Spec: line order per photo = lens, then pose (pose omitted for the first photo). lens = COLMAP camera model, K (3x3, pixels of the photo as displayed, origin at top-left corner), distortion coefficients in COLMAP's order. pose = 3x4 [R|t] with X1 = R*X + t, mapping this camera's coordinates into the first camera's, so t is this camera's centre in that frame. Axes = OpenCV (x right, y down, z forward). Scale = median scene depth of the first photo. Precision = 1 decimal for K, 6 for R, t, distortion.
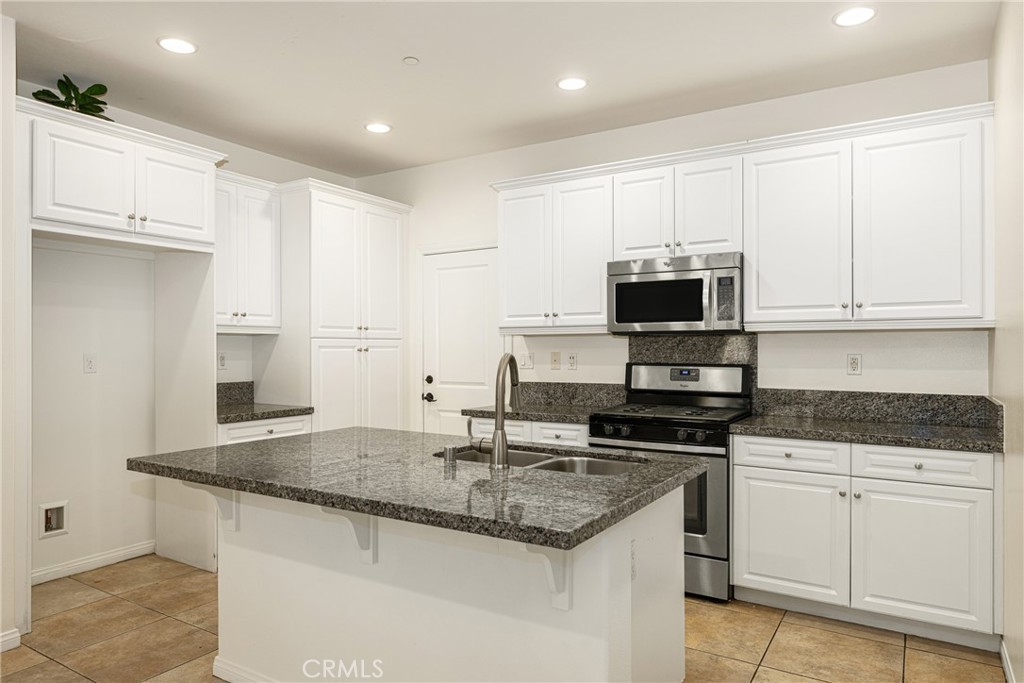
lens RADIAL K [[649.9, 0, 516.5], [0, 649.9, 347.4], [0, 0, 1]] dist [0.002155, -0.002453]
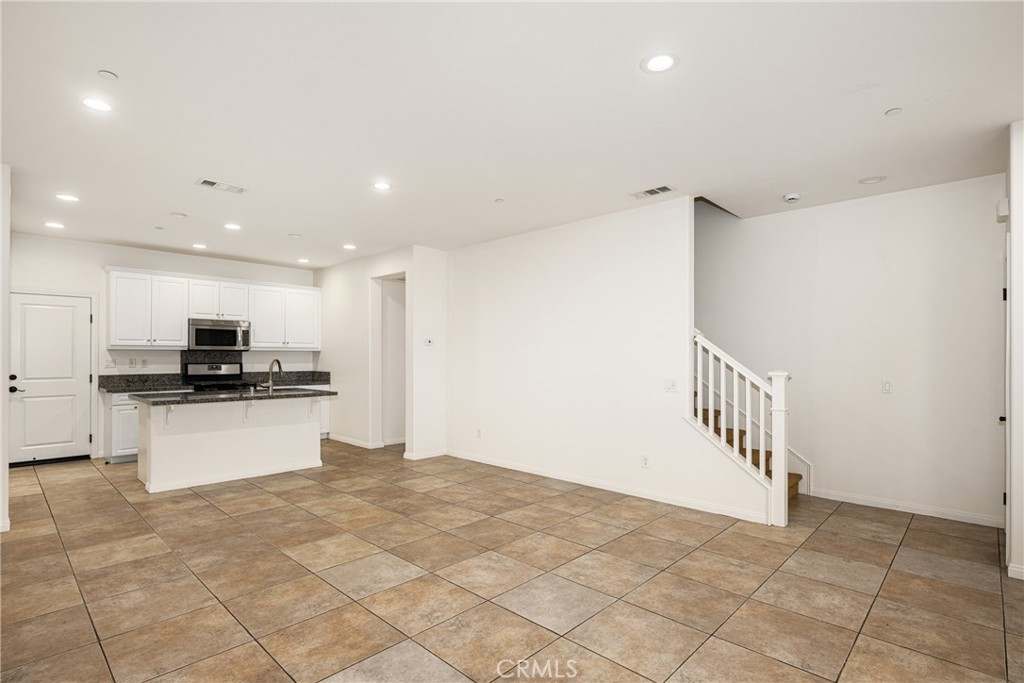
lens RADIAL K [[494.1, 0, 509.2], [0, 494.1, 351.6], [0, 0, 1]] dist [0.000027, 0.000022]
pose [[0.211672, 0.010165, 0.977288, -1.365743], [-0.004827, 0.999945, -0.009355, -0.005511], [-0.977329, -0.002737, 0.211709, -0.470719]]
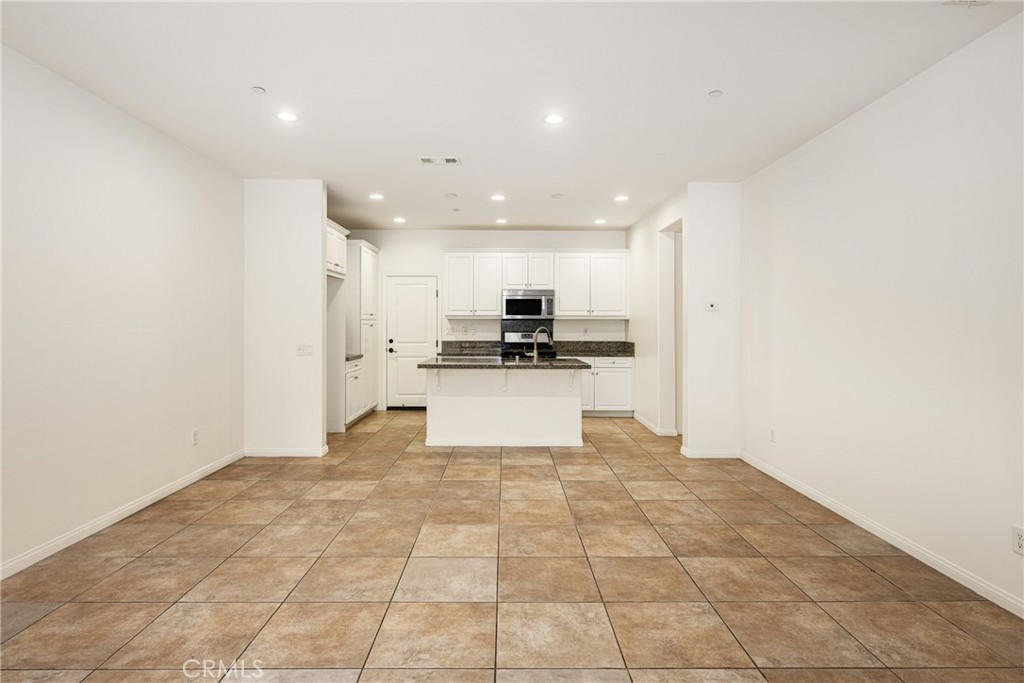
lens RADIAL K [[543.8, 0, 515.5], [0, 543.8, 322.3], [0, 0, 1]] dist [0.001280, 0.000271]
pose [[0.842054, 0.005010, 0.539370, -0.953659], [-0.004072, 0.999987, -0.002931, -0.004284], [-0.539378, 0.000272, 0.842064, -0.770335]]
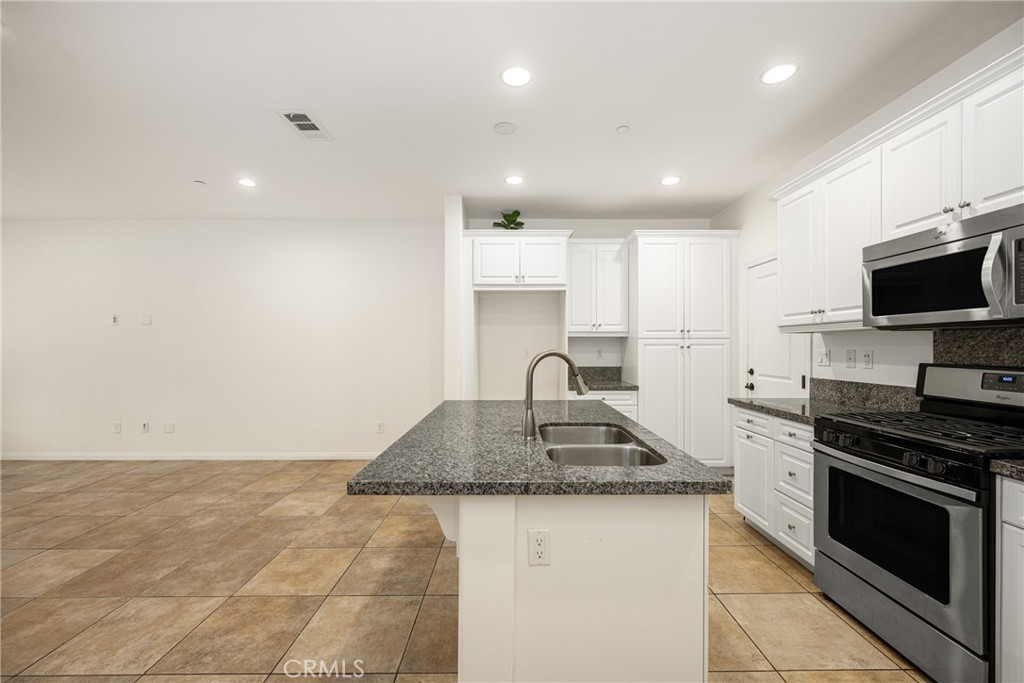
lens RADIAL K [[408.8, 0, 514.2], [0, 408.8, 347.0], [0, 0, 1]] dist [-0.001748, 0.000431]
pose [[0.527997, 0.002142, -0.849243, 0.375489], [0.002067, 0.999991, 0.003807, 0.000263], [0.849244, -0.003765, 0.527988, 0.319987]]
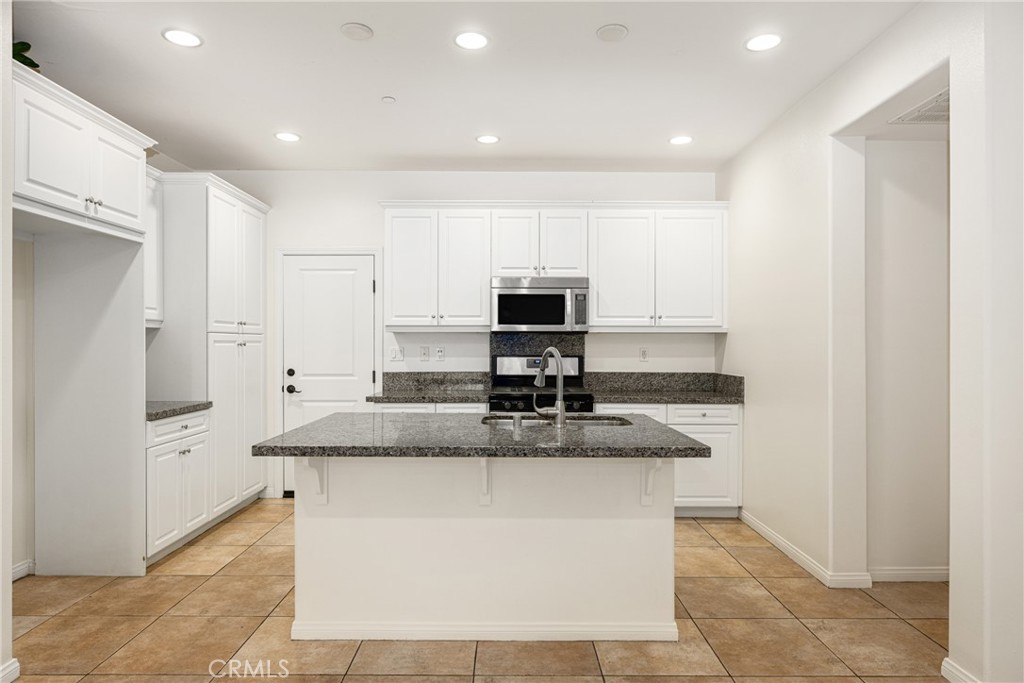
lens RADIAL K [[602.0, 0, 514.3], [0, 602.0, 346.1], [0, 0, 1]] dist [0.002189, 0.003286]
pose [[0.847849, 0.000776, 0.530237, -0.476714], [-0.004051, 0.999979, 0.005015, -0.000056], [-0.530222, -0.006400, 0.847835, -0.044010]]
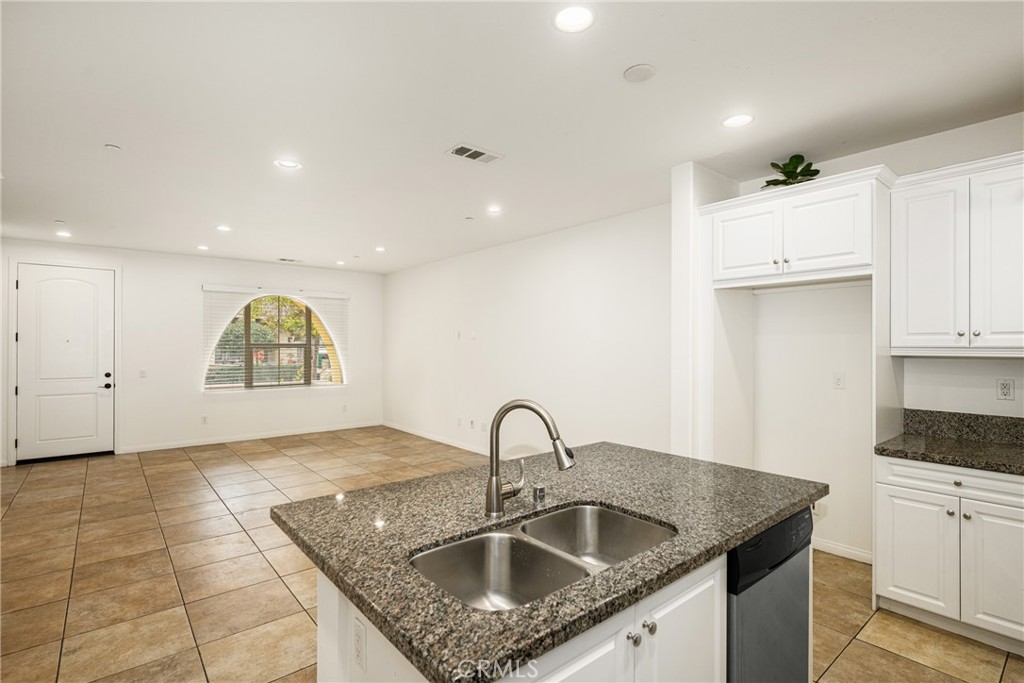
lens RADIAL K [[494.1, 0, 513.7], [0, 494.1, 343.9], [0, 0, 1]] dist [0.000027, 0.000022]
pose [[-0.321935, -0.002823, -0.946758, 0.390332], [0.000799, 0.999994, -0.003253, -0.040748], [0.946762, -0.001803, -0.321931, 0.739198]]
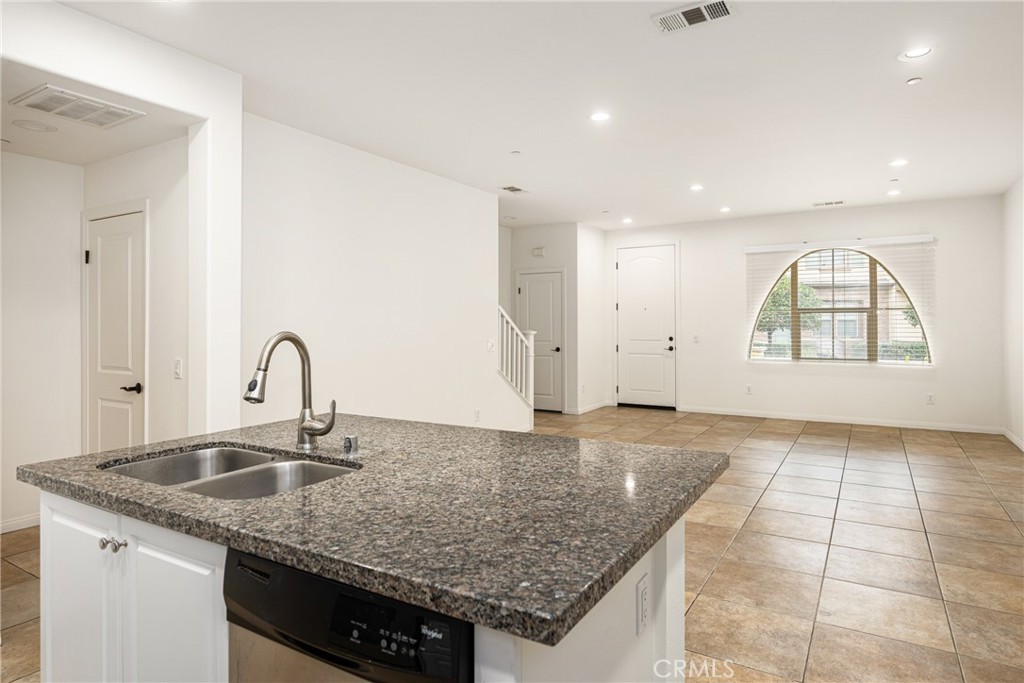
lens RADIAL K [[577.5, 0, 528.7], [0, 577.5, 320.6], [0, 0, 1]] dist [-0.006815, -0.002702]
pose [[-0.999925, 0.006981, -0.010097, -0.208073], [0.007047, 0.999954, -0.006525, 0.000533], [0.010051, -0.006595, -0.999928, 1.098553]]
